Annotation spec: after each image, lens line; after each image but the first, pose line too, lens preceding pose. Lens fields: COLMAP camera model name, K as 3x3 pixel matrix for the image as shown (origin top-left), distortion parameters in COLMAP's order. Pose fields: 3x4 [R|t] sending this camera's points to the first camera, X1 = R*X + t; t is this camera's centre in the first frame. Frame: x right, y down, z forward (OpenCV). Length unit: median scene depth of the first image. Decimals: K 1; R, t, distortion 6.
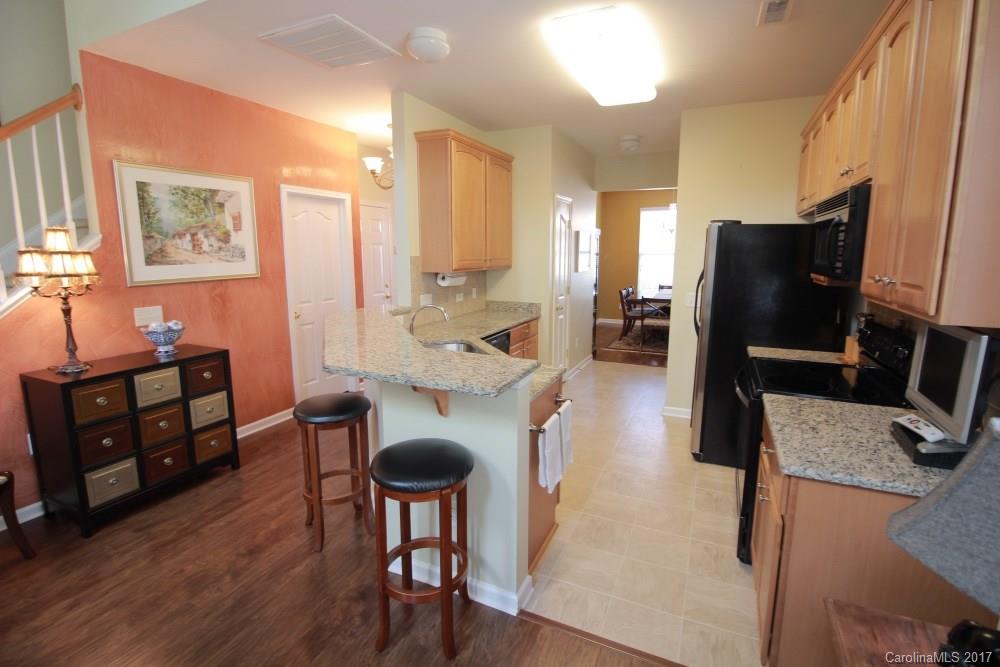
lens RADIAL K [[460.9, 0, 506.1], [0, 460.9, 323.5], [0, 0, 1]] dist [-0.016139, -0.004106]
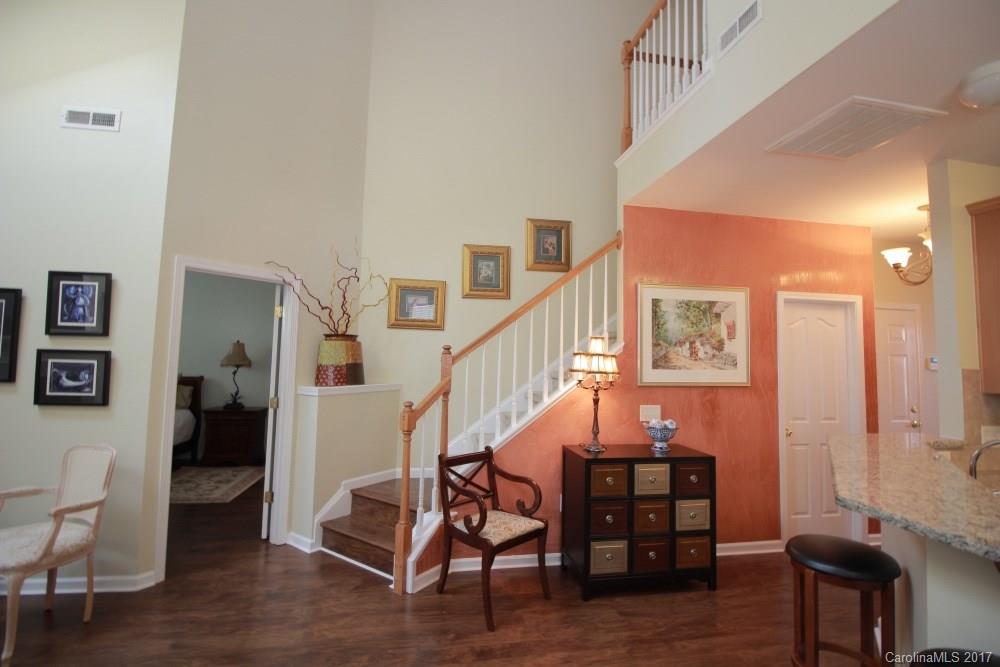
lens RADIAL K [[460.9, 0, 503.0], [0, 460.9, 327.9], [0, 0, 1]] dist [-0.016139, -0.004106]
pose [[0.568944, -0.046820, -0.821043, -0.050923], [-0.152341, 0.975098, -0.161171, 0.016610], [0.808143, 0.216776, 0.547643, 0.040332]]
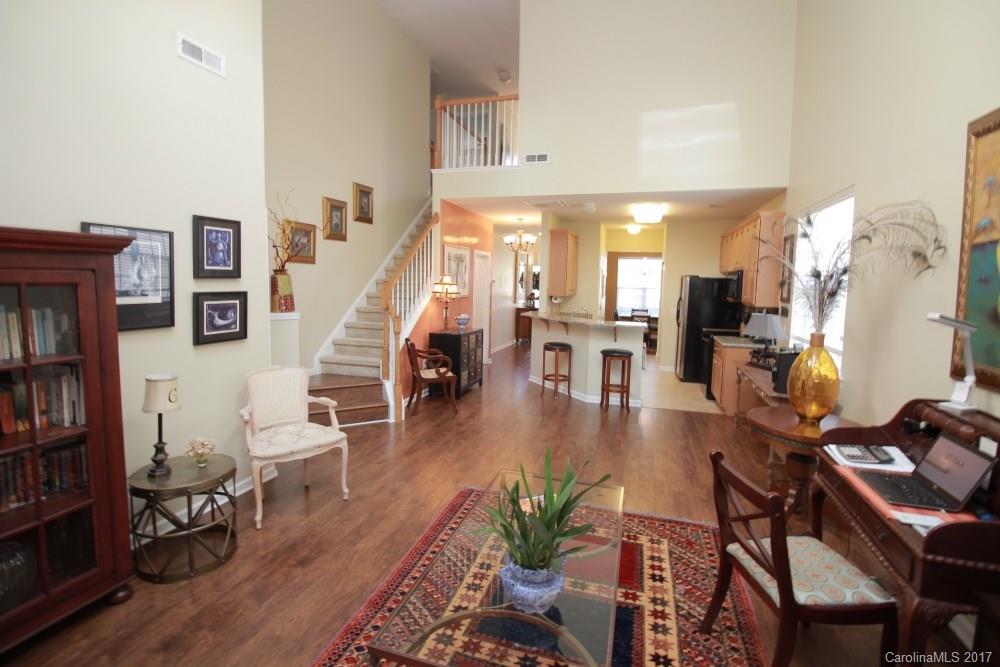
lens RADIAL K [[460.9, 0, 501.9], [0, 460.9, 323.3], [0, 0, 1]] dist [-0.016139, -0.004106]
pose [[0.991626, 0.008948, 0.128829, -0.854391], [-0.000588, 0.997899, -0.064785, 0.187186], [-0.129138, 0.064167, 0.989548, -1.288134]]
